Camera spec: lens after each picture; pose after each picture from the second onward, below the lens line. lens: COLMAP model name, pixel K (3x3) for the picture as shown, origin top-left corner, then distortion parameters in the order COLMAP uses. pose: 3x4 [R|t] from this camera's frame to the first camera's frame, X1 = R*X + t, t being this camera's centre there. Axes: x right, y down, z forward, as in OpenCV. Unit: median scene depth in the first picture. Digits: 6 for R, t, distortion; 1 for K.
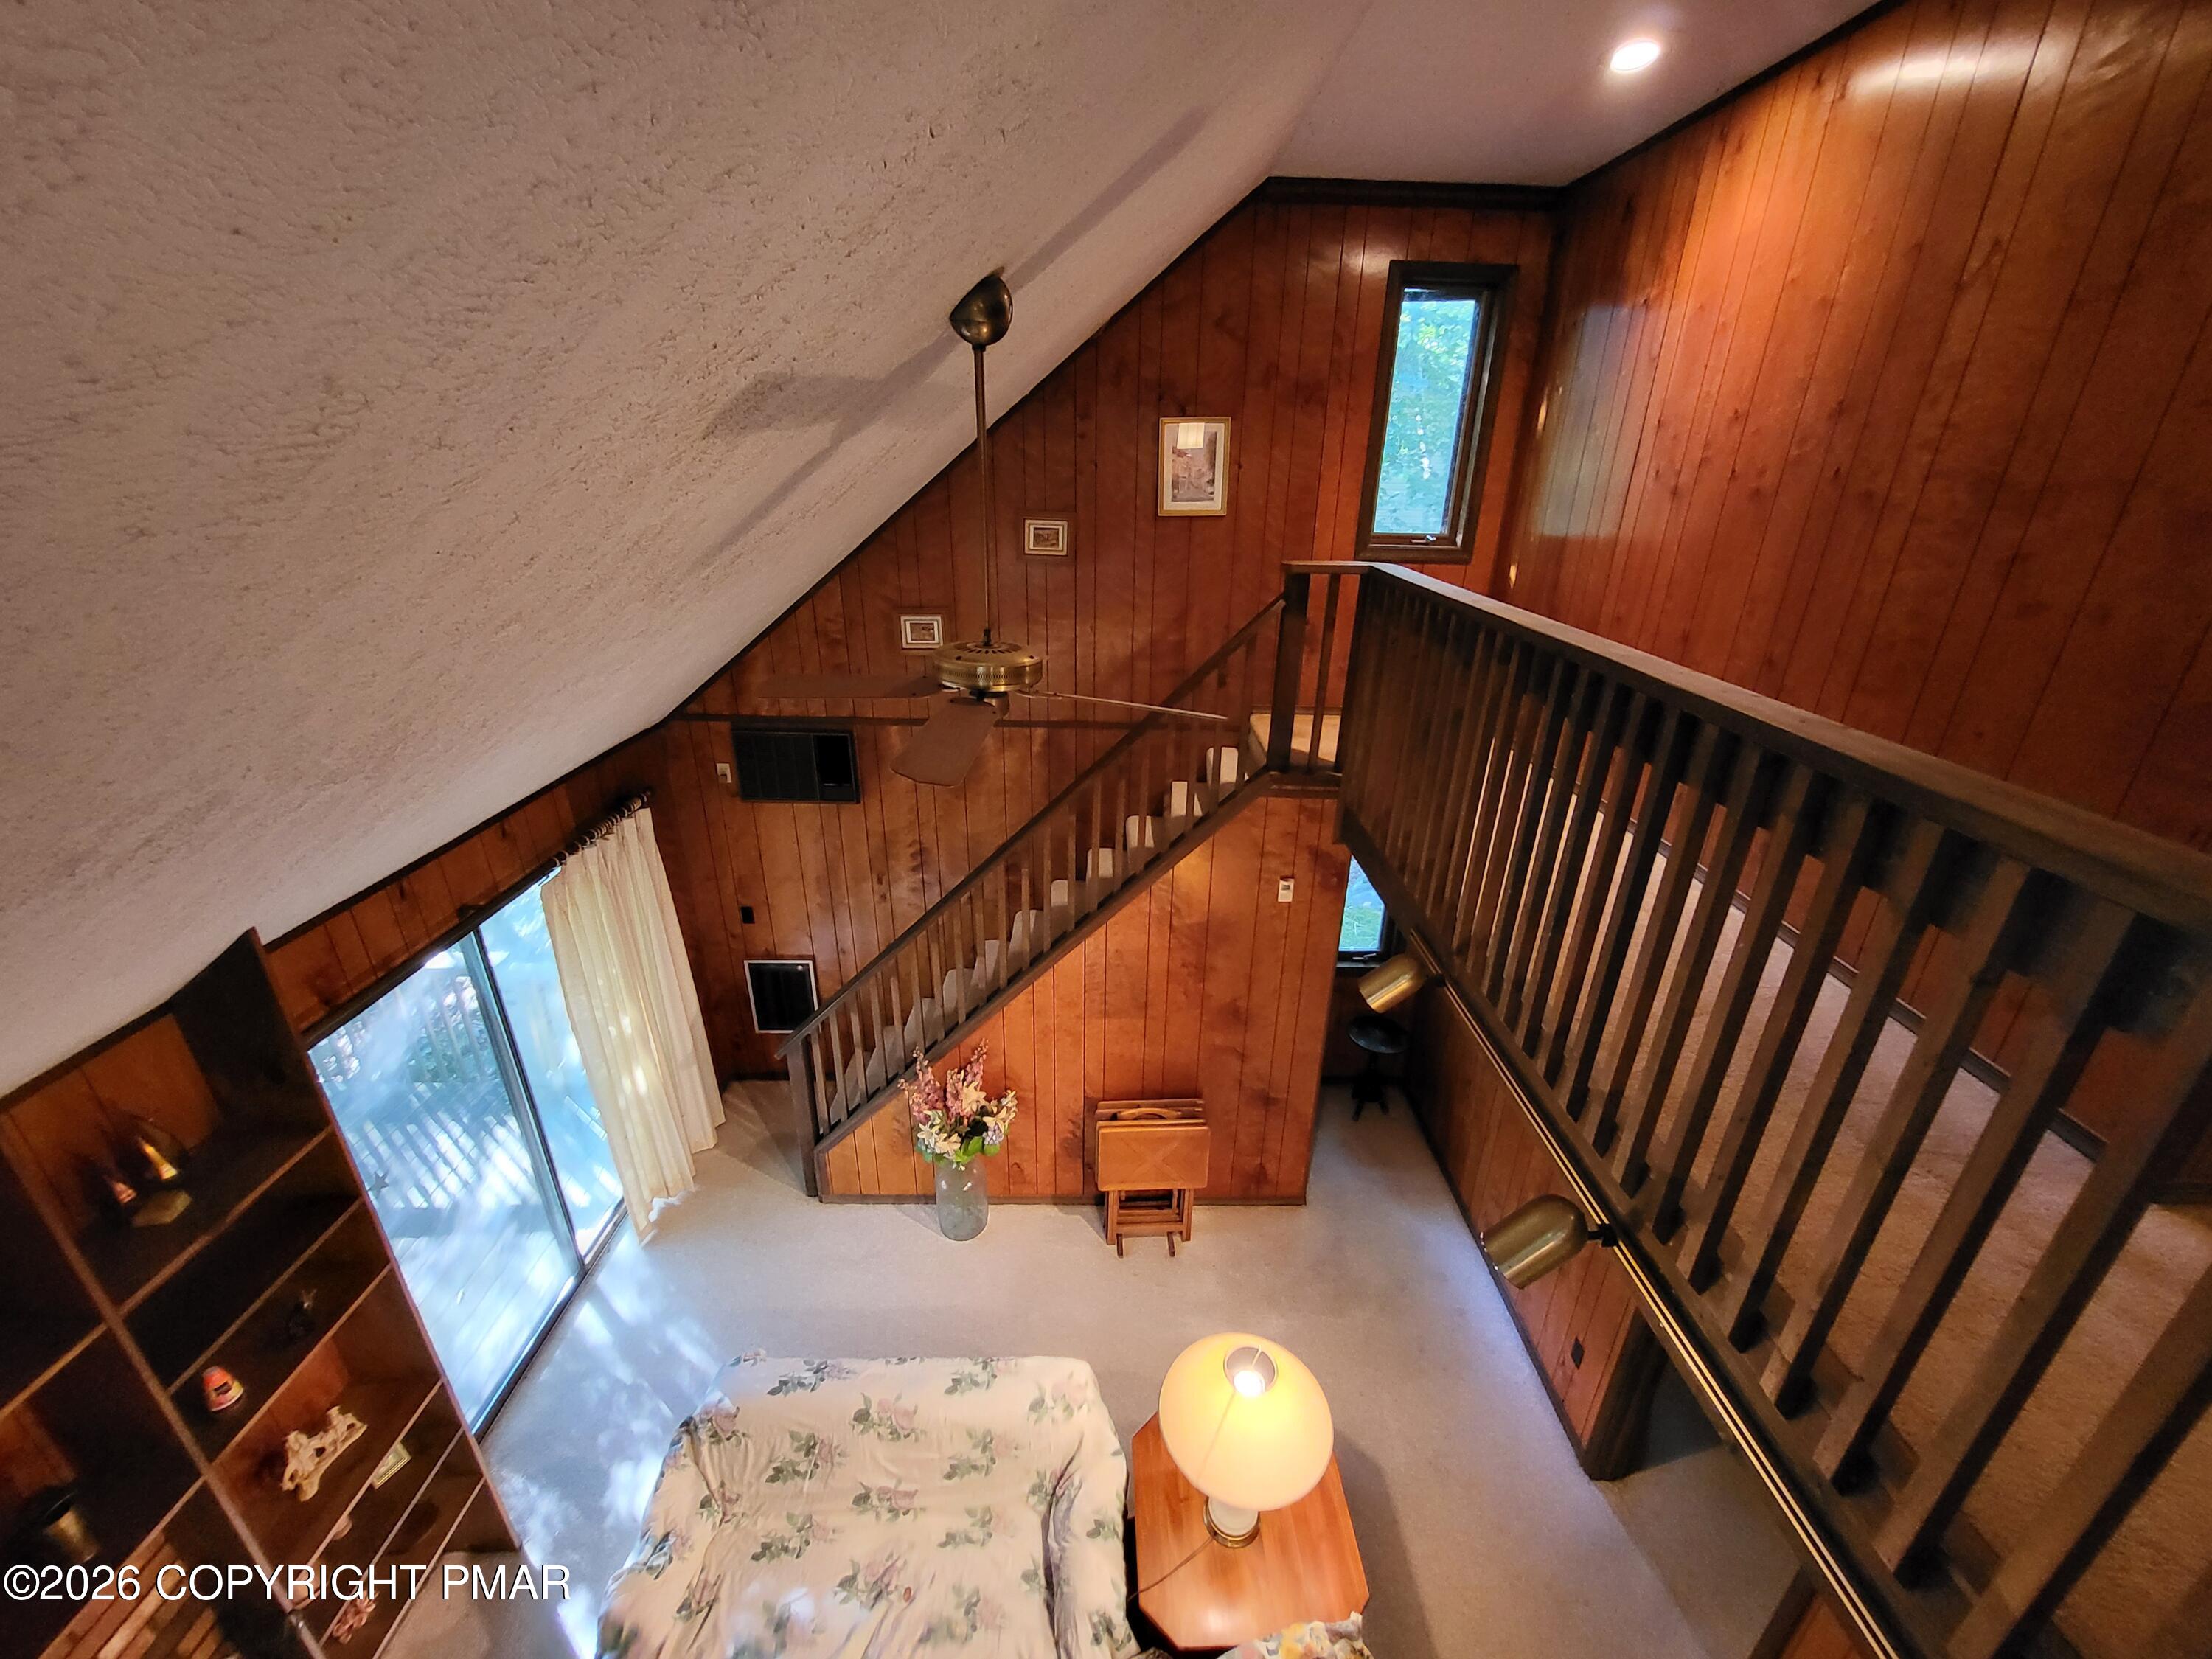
lens RADIAL K [[877.4, 0, 1117.1], [0, 877.4, 844.3], [0, 0, 1]] dist [-0.001039, -0.000133]
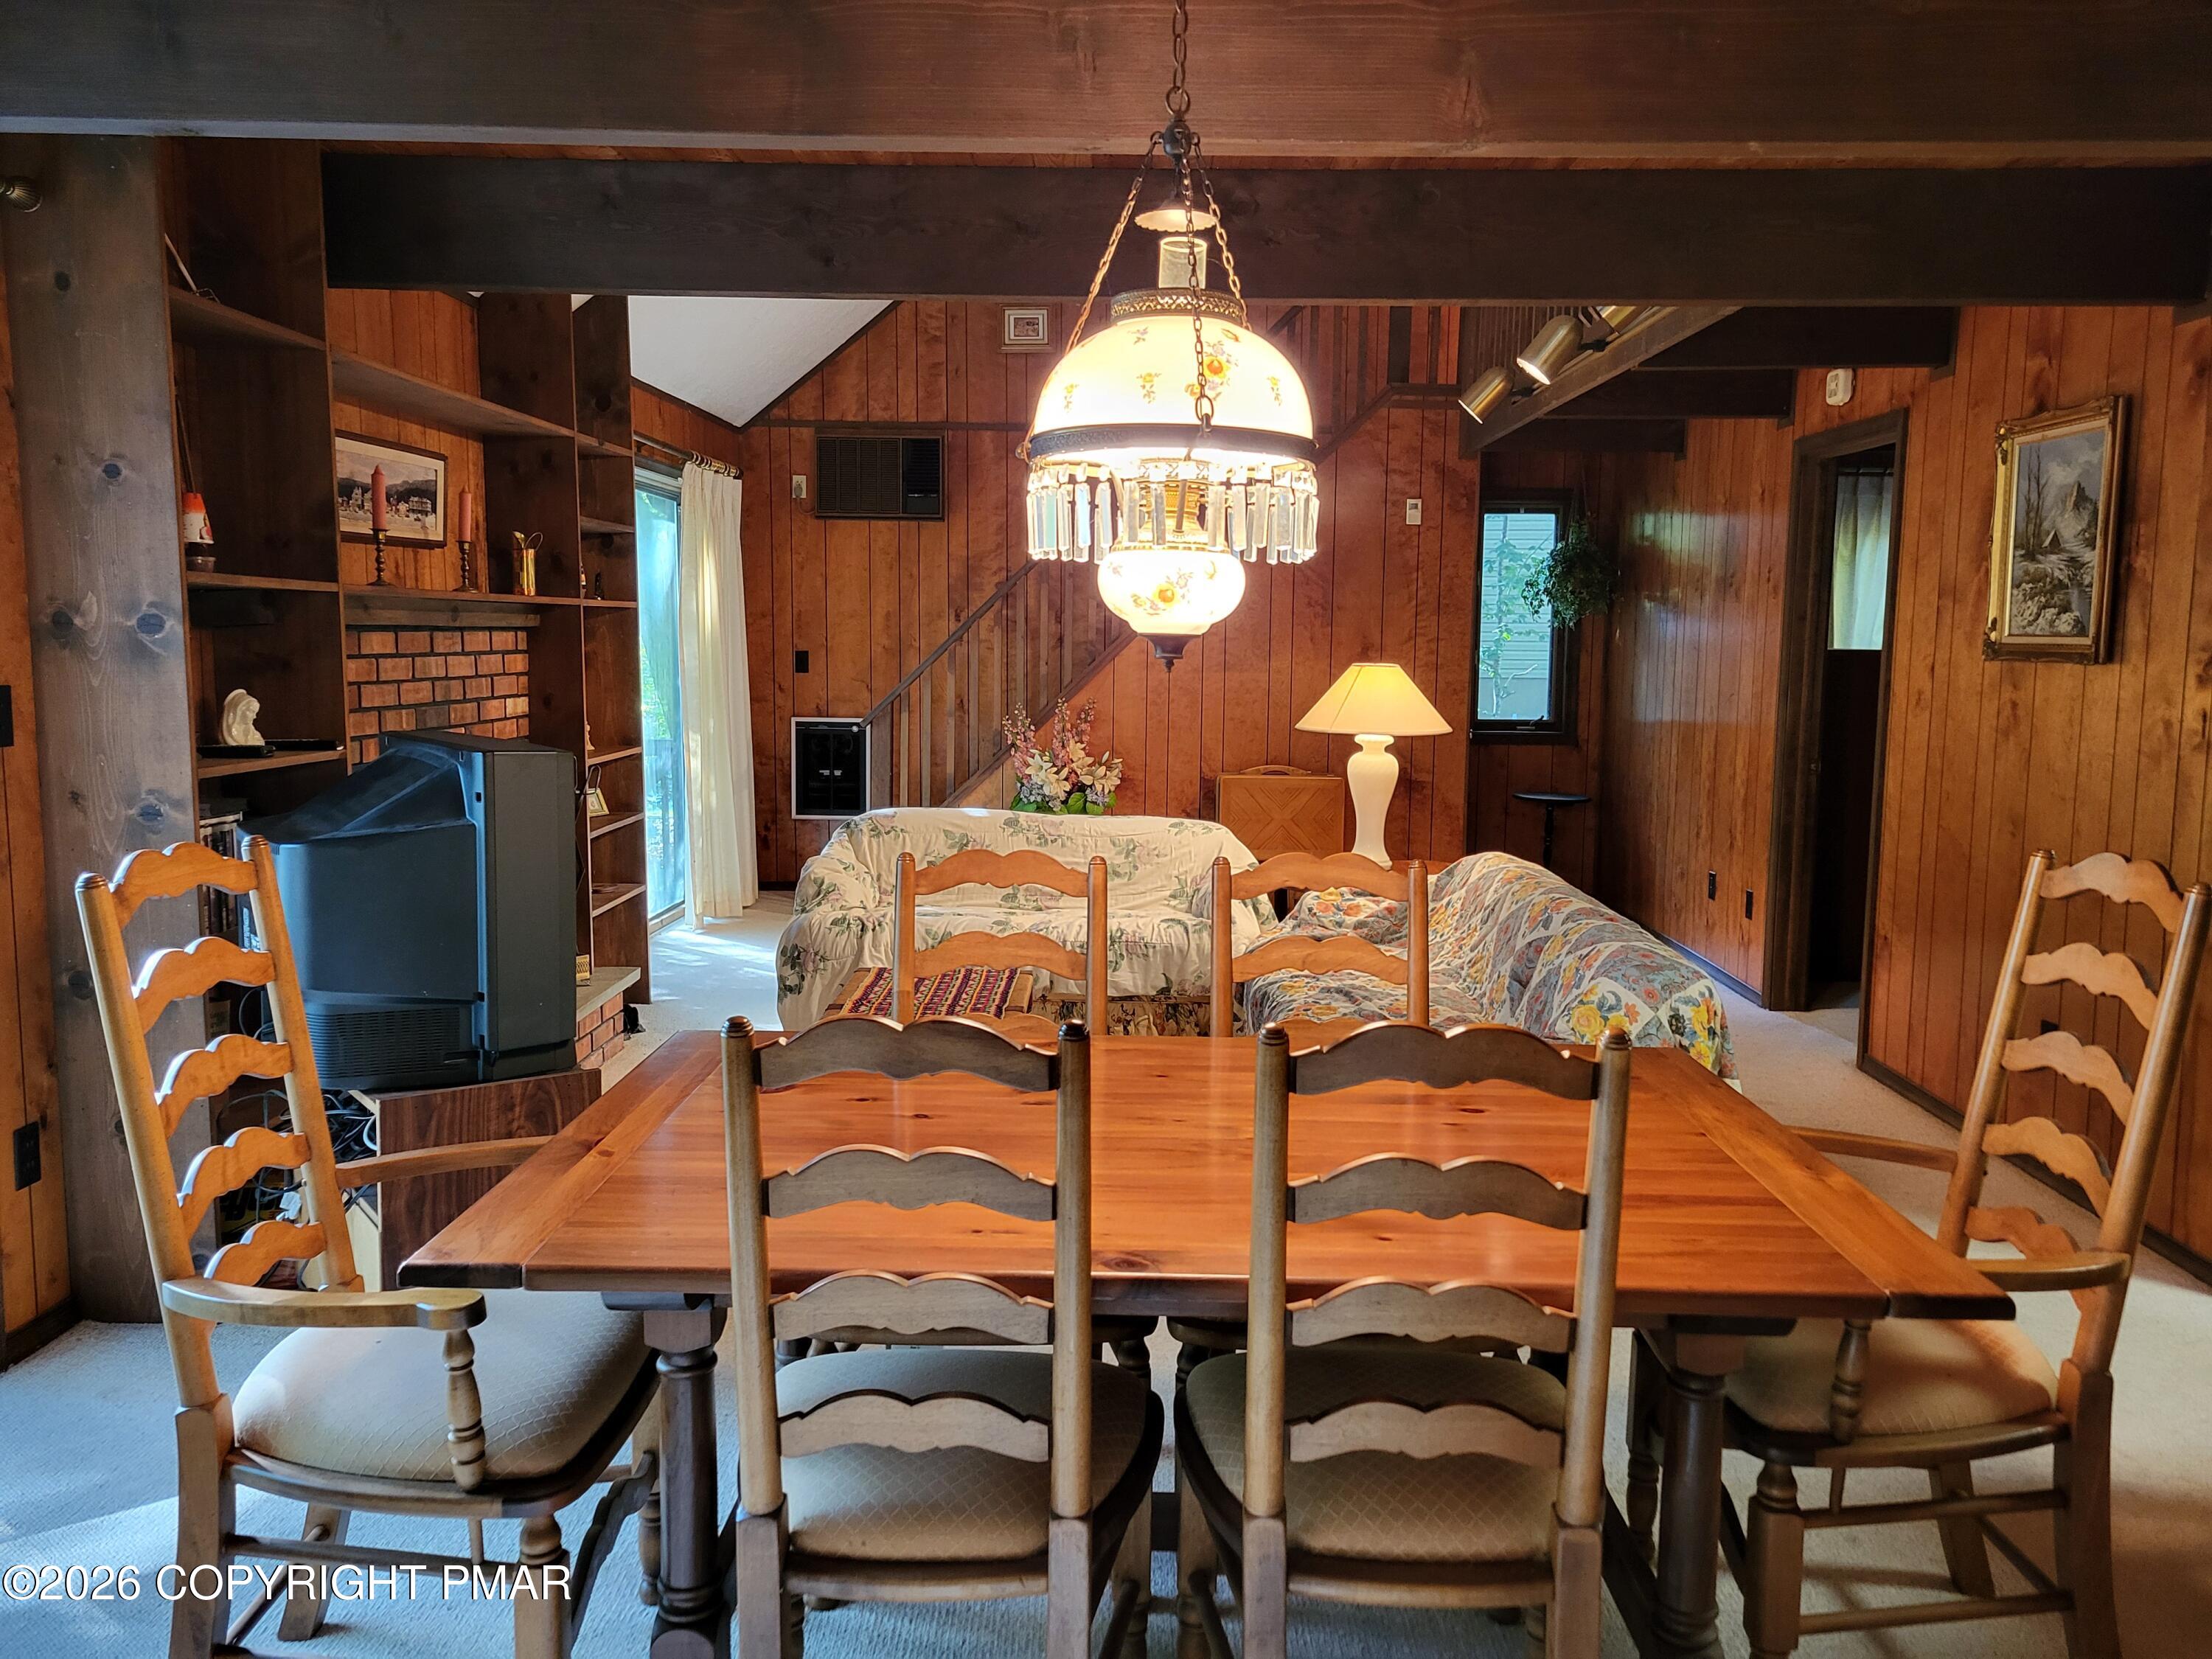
lens RADIAL K [[1712.1, 0, 1101.3], [0, 1712.1, 833.5], [0, 0, 1]] dist [0.020540, 0.002330]
pose [[0.999066, -0.004900, -0.042925, -0.061326], [-0.007679, 0.957593, -0.288022, 0.809240], [0.042516, 0.288083, 0.956661, -0.615436]]
